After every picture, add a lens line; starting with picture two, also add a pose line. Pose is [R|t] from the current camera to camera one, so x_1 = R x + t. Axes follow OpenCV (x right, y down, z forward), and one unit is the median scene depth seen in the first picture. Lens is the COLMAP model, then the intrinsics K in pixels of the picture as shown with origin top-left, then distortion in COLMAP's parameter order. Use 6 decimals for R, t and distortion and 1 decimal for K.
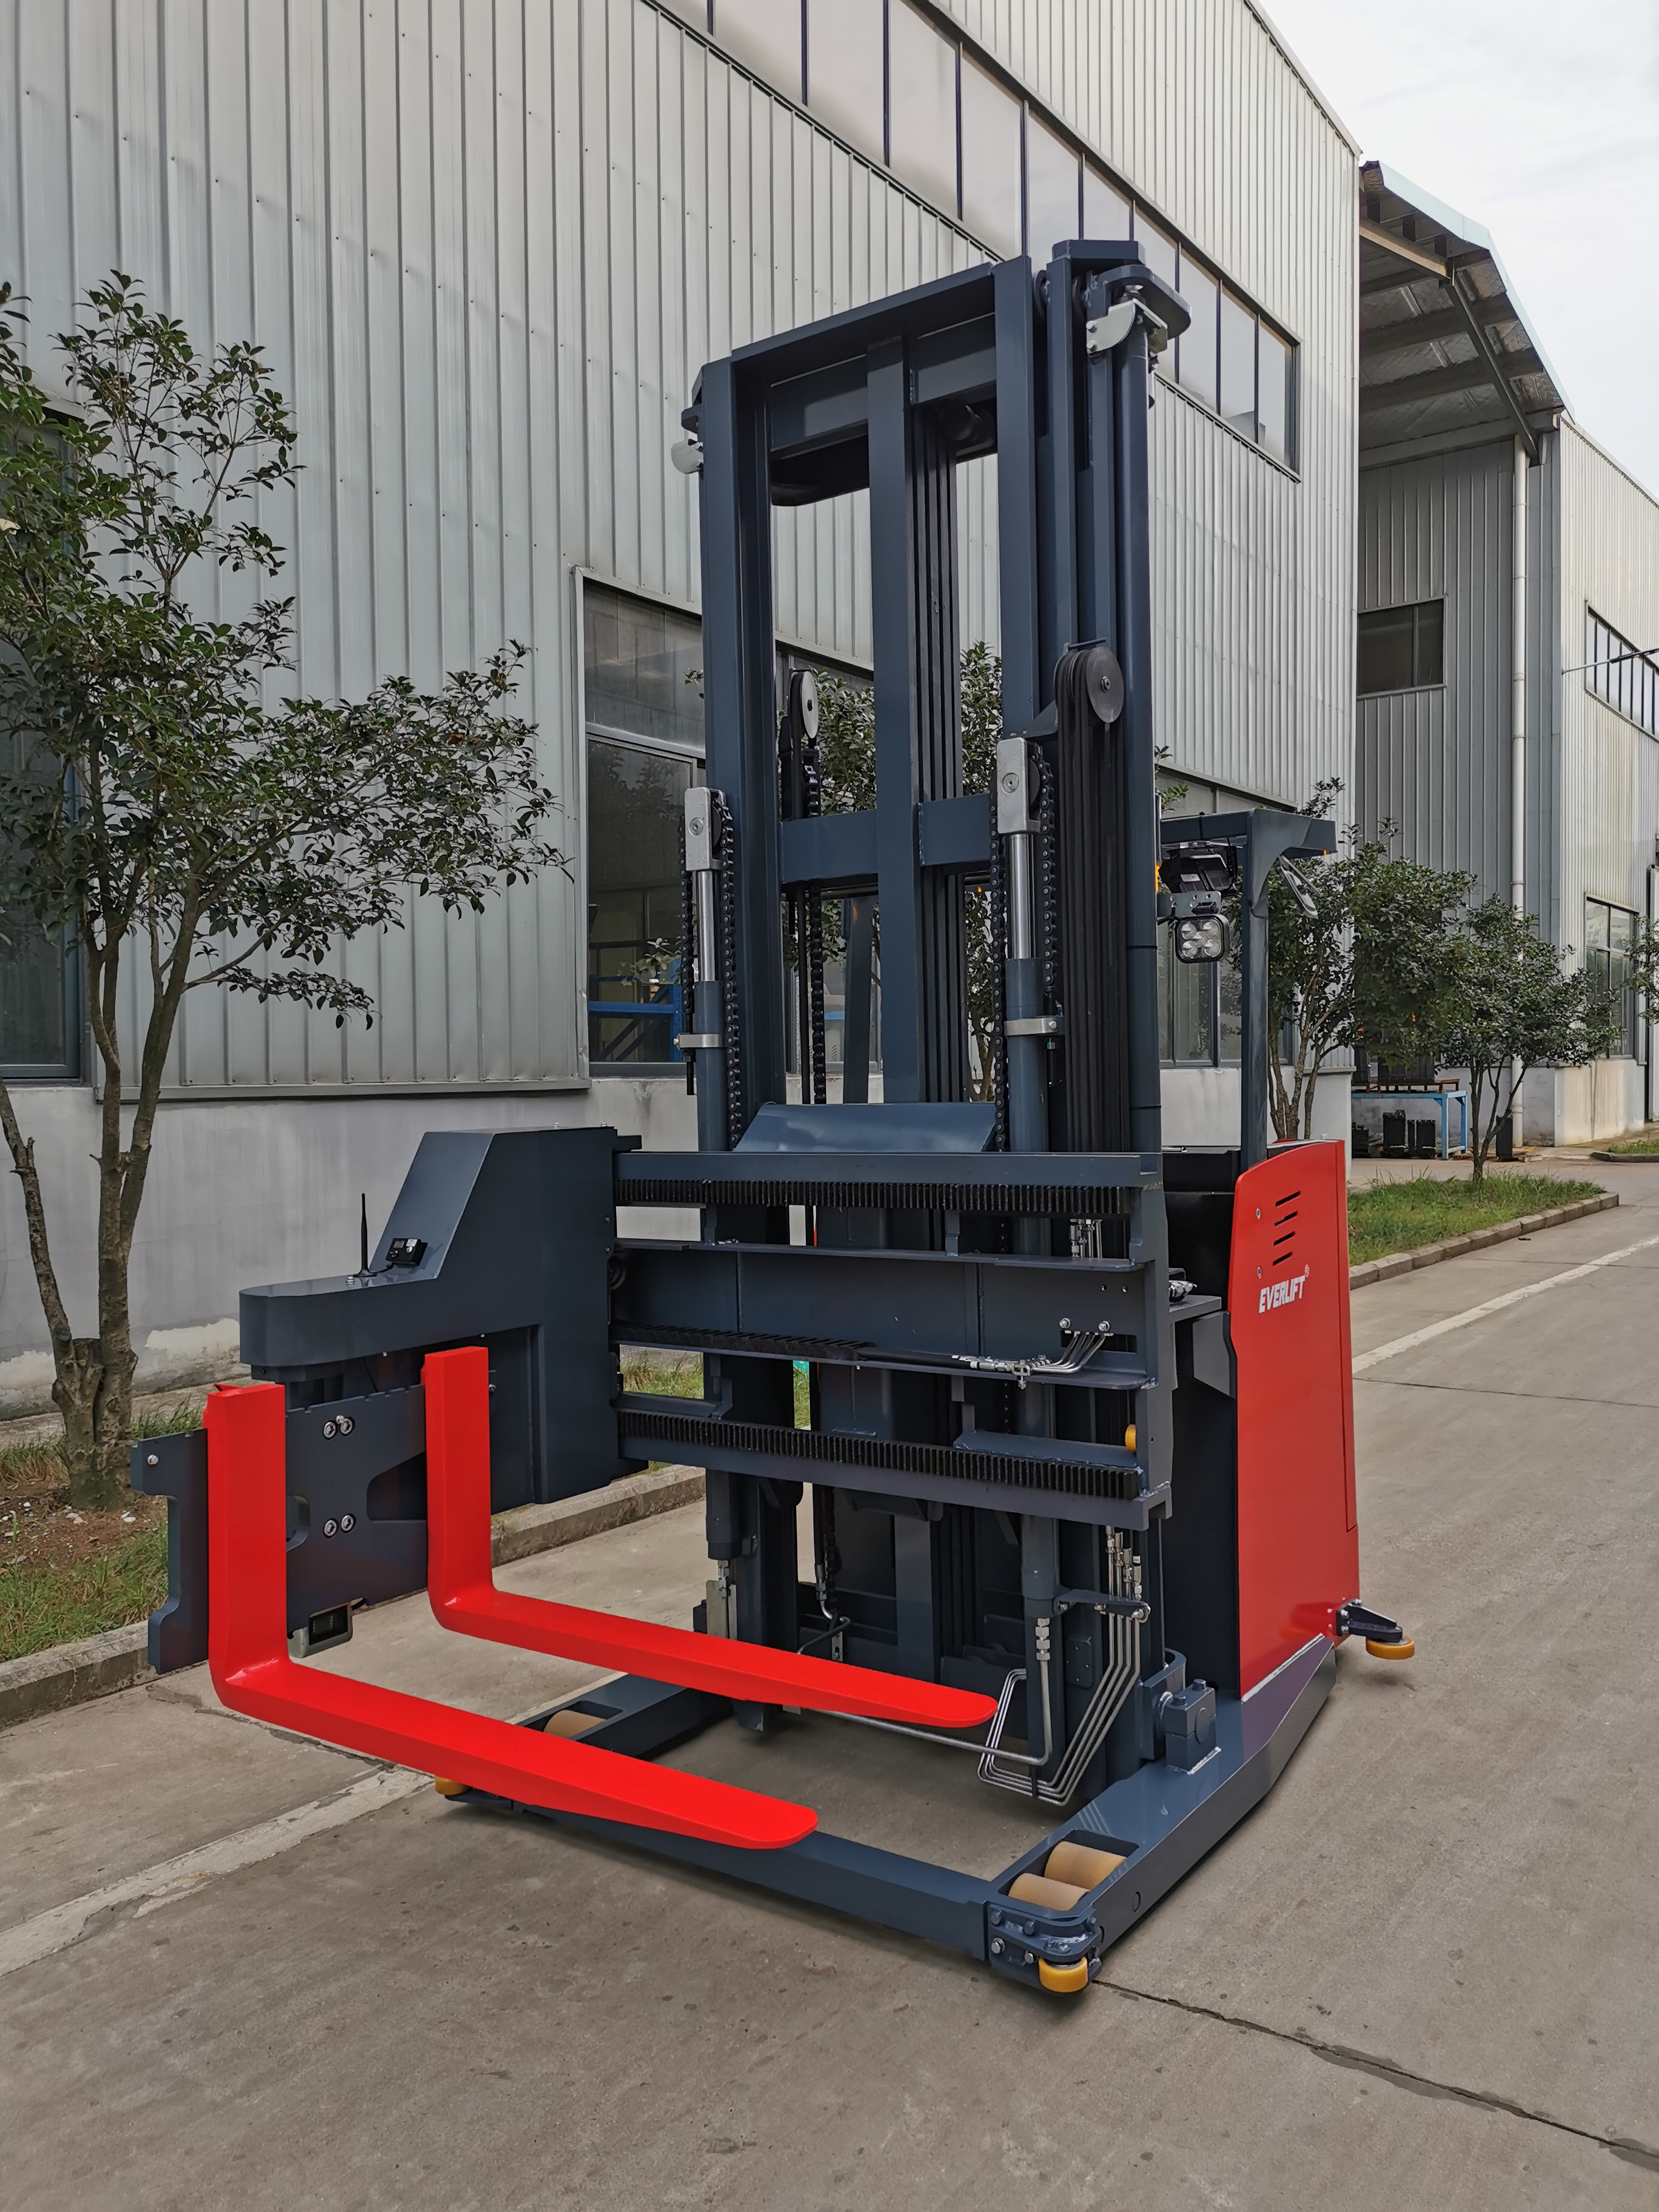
lens RADIAL K [[1701.7, 0, 829.5], [0, 1701.7, 1106.0], [0, 0, 1]] dist [0.062044, -0.062710]
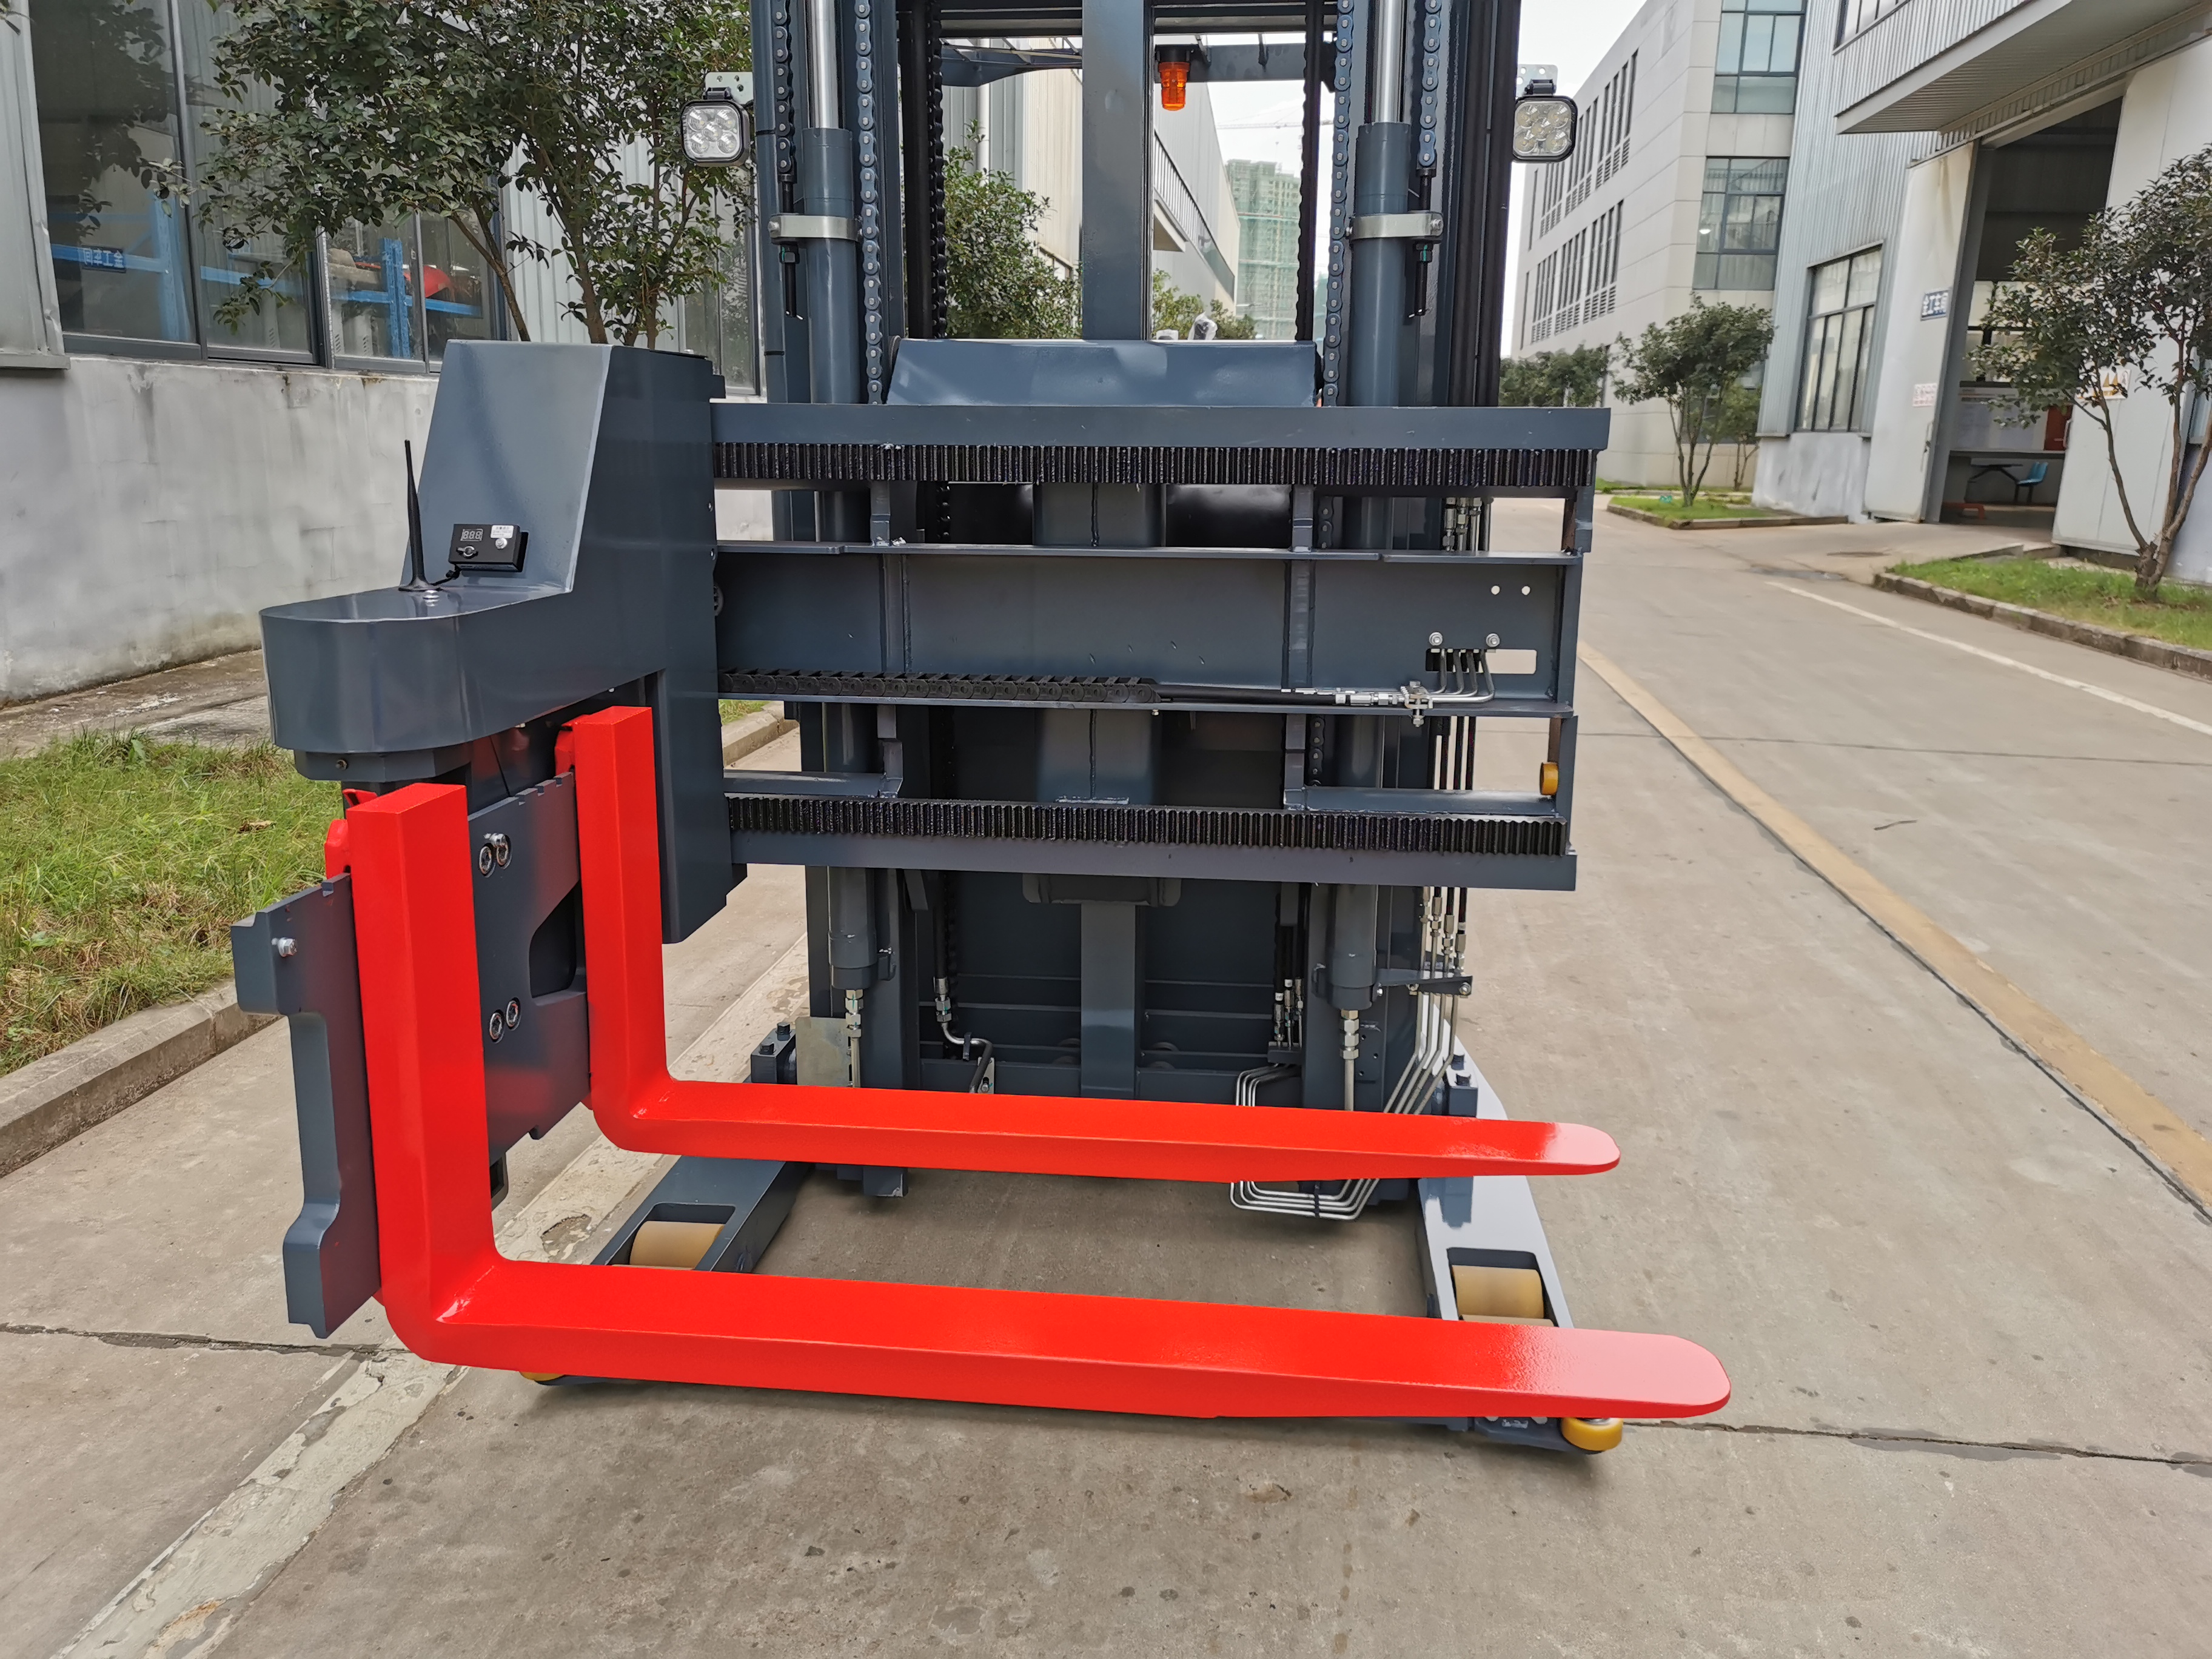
lens RADIAL K [[1701.7, 0, 1108.1], [0, 1701.7, 833.0], [0, 0, 1]] dist [0.062044, -0.062710]
pose [[0.873642, -0.082773, 0.479477, -0.307943], [-0.021796, 0.977777, 0.208509, 0.047560], [-0.486081, -0.192613, 0.852423, 0.341416]]
